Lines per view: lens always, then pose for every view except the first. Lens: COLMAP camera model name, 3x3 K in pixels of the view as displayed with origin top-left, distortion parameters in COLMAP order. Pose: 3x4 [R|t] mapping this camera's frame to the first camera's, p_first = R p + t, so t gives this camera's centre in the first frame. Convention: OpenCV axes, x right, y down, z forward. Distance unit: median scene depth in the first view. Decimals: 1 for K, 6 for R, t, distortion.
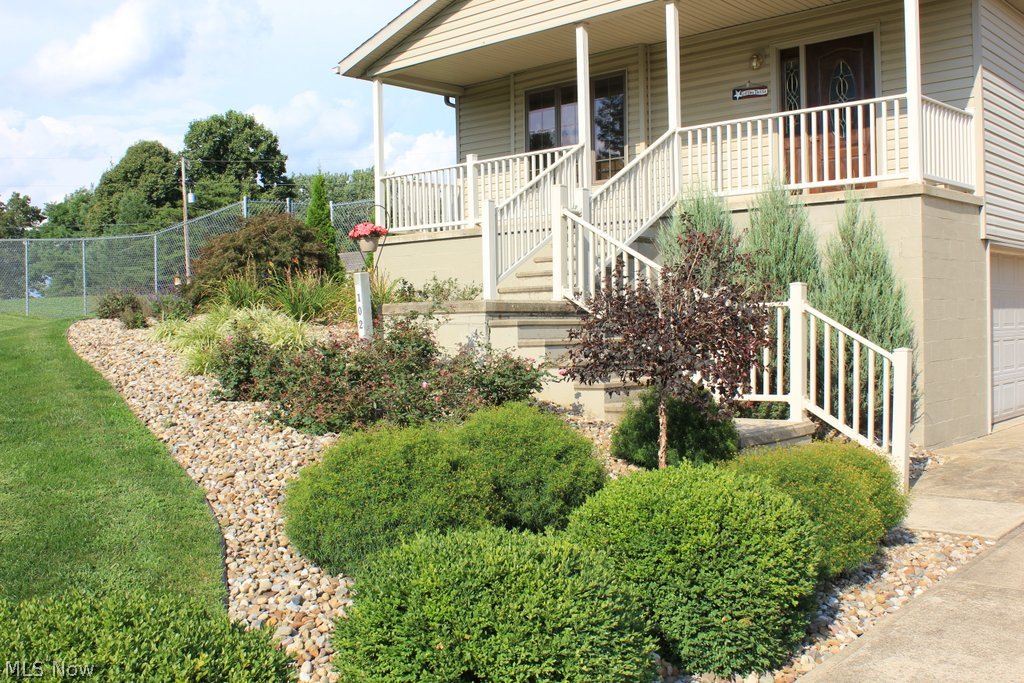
lens RADIAL K [[1022.6, 0, 514.3], [0, 1022.6, 343.5], [0, 0, 1]] dist [-0.095502, 0.024342]
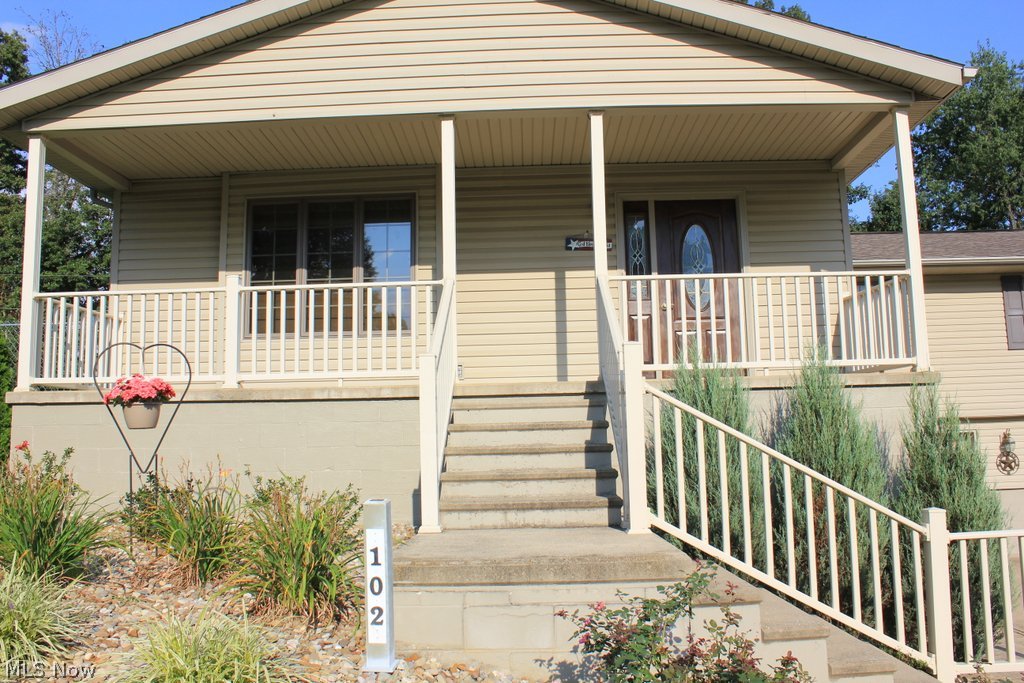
lens RADIAL K [[870.3, 0, 519.8], [0, 870.3, 340.7], [0, 0, 1]] dist [-0.170862, 0.165021]
pose [[0.757775, 0.081398, 0.647419, -0.292624], [0.023640, 0.988113, -0.151902, -0.065361], [-0.652088, 0.130413, 0.746843, 0.549814]]
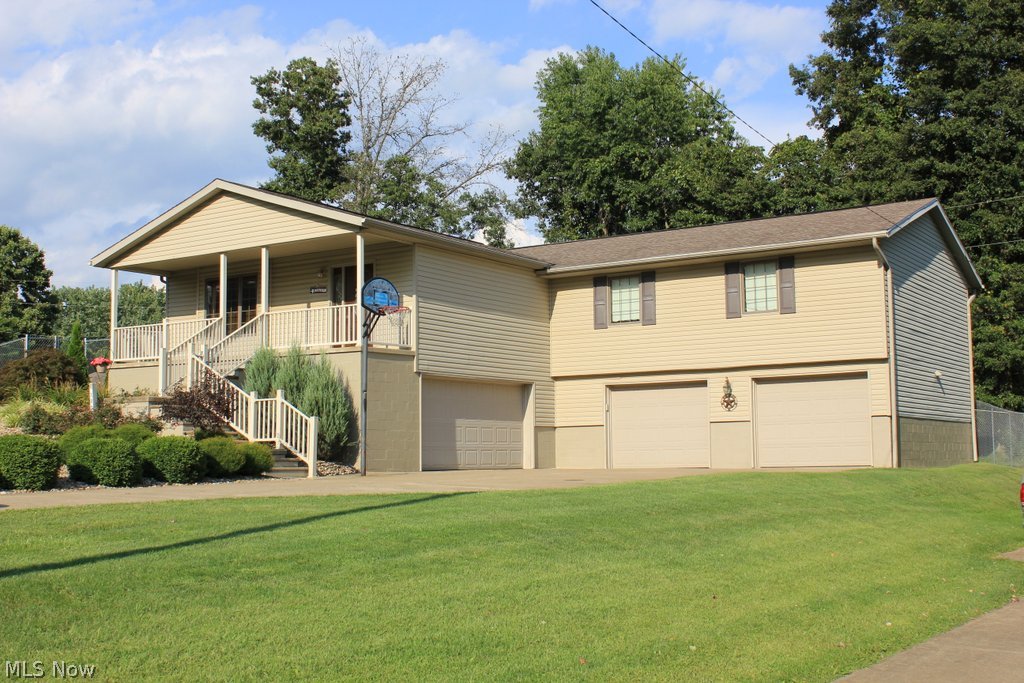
lens RADIAL K [[1222.8, 0, 507.4], [0, 1222.8, 339.3], [0, 0, 1]] dist [-0.076670, 0.073882]
pose [[0.989132, 0.023539, 0.145136, 0.272921], [-0.006034, 0.992768, -0.119894, 0.112810], [-0.146909, 0.117715, 0.982121, -1.315837]]
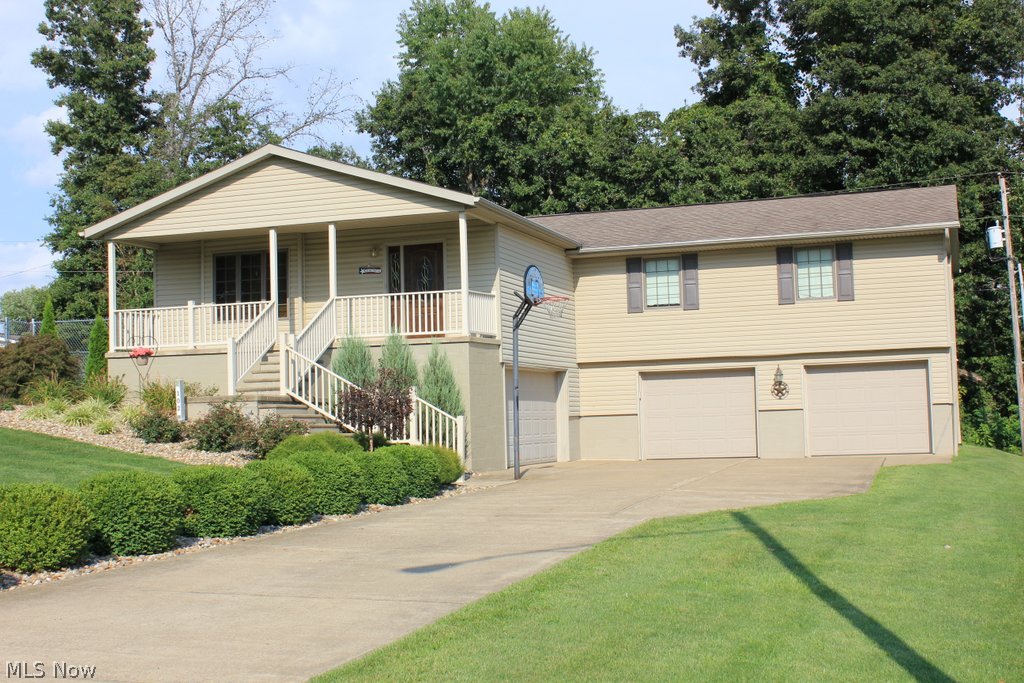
lens RADIAL K [[1355.3, 0, 513.8], [0, 1355.3, 342.6], [0, 0, 1]] dist [-0.037287, 0.020644]
pose [[0.916370, 0.018000, 0.399928, -0.469625], [0.017764, 0.996176, -0.085539, 0.067069], [-0.399938, 0.085489, 0.912546, -1.190334]]
